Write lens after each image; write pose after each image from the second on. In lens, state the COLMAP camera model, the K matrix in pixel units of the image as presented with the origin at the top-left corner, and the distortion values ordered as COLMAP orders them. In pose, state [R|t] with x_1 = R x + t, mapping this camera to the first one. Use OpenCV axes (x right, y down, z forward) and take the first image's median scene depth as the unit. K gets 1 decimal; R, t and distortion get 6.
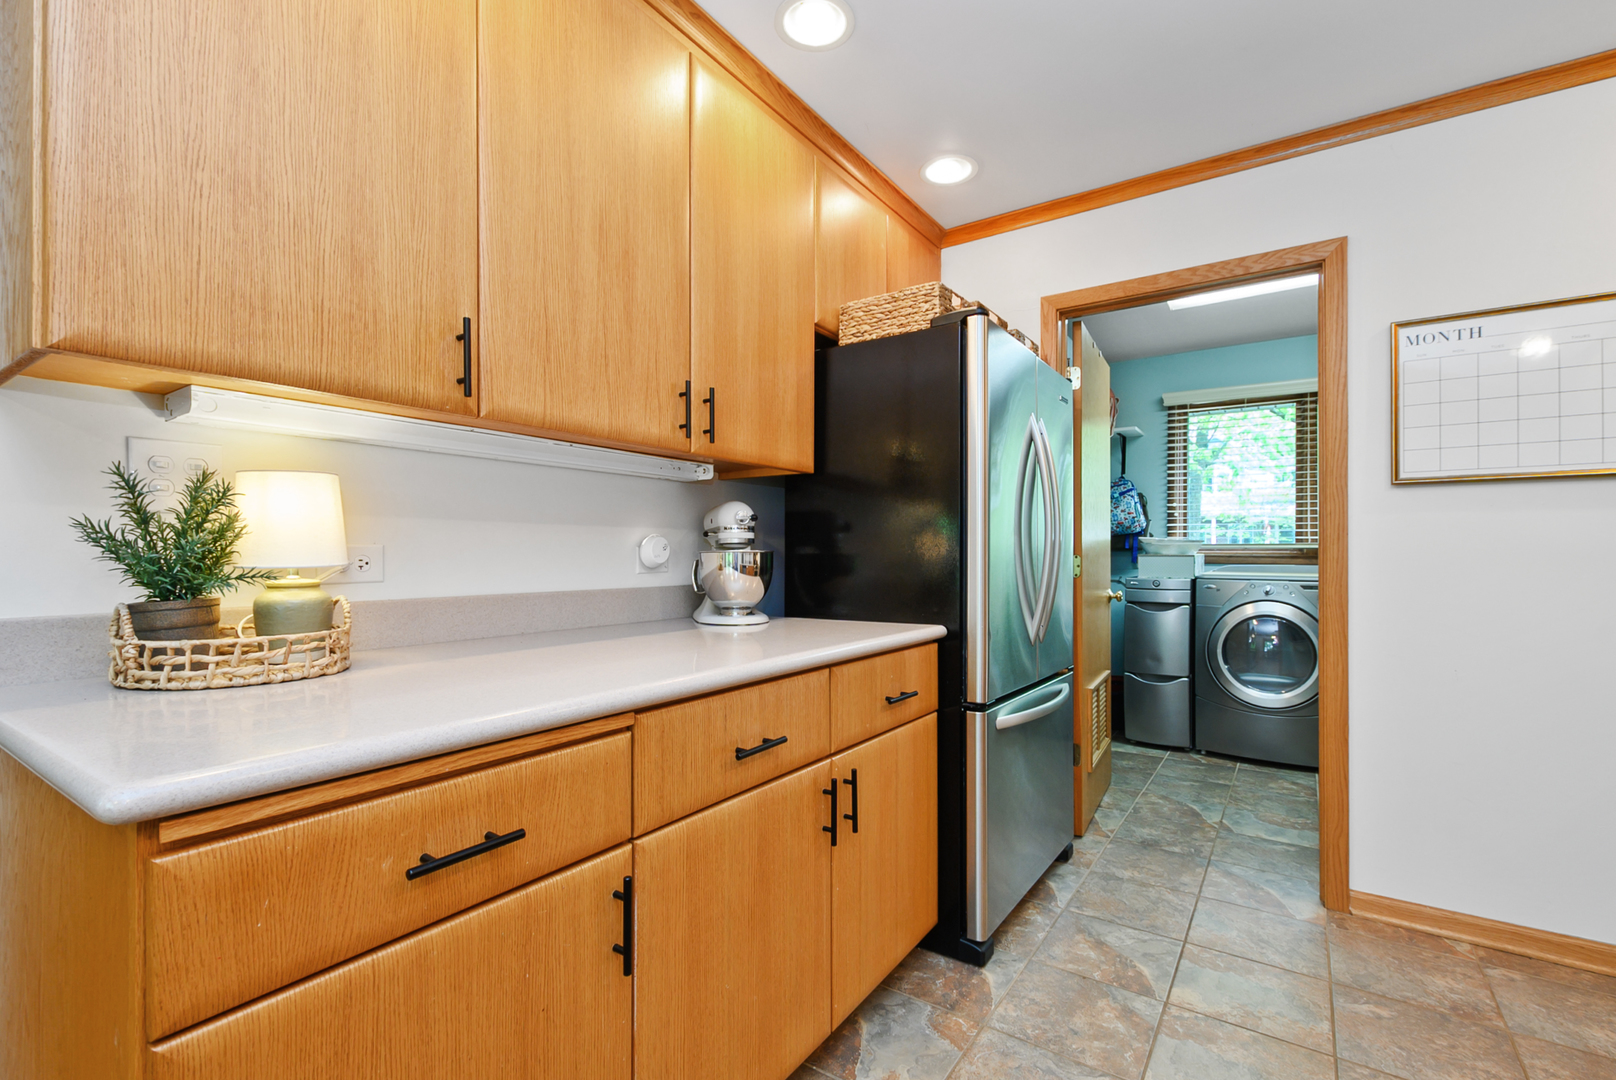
lens RADIAL K [[717.7, 0, 814.4], [0, 717.7, 546.3], [0, 0, 1]] dist [0.010367, -0.004479]
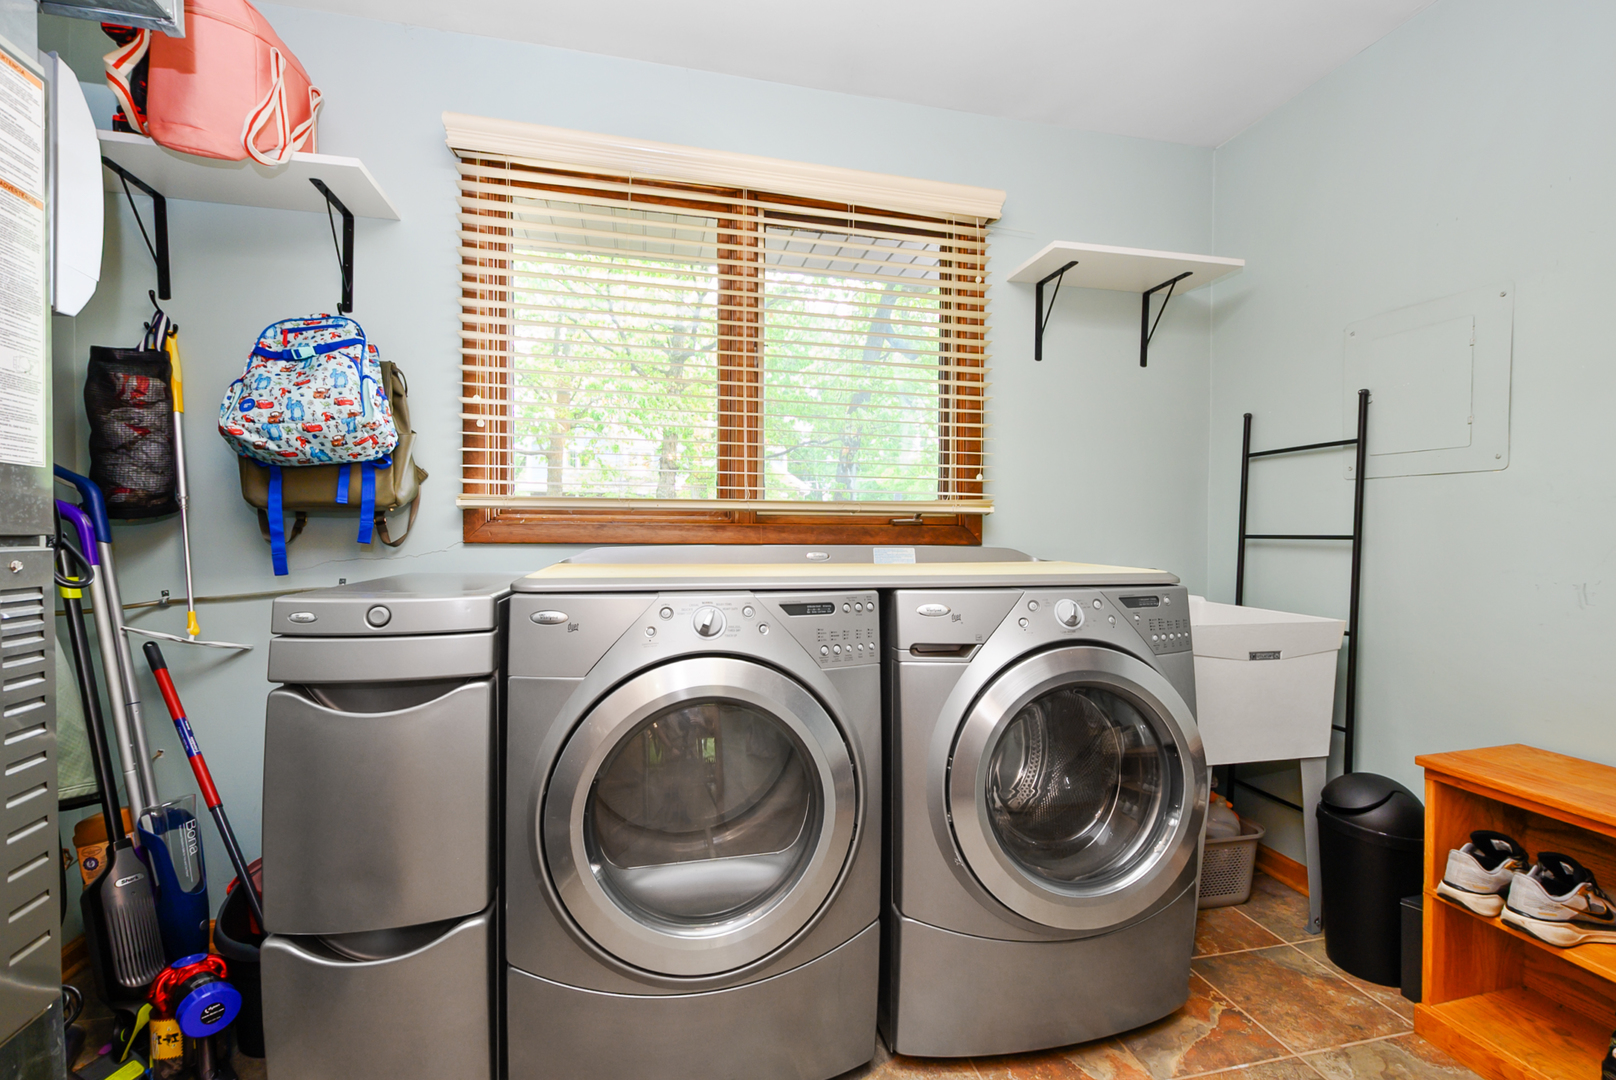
lens RADIAL K [[717.7, 0, 815.9], [0, 717.7, 539.3], [0, 0, 1]] dist [0.010367, -0.004479]
pose [[0.678330, -0.016888, 0.734564, 0.335200], [-0.004449, 0.999623, 0.027091, 0.009586], [-0.734744, -0.021645, 0.677999, 0.590296]]
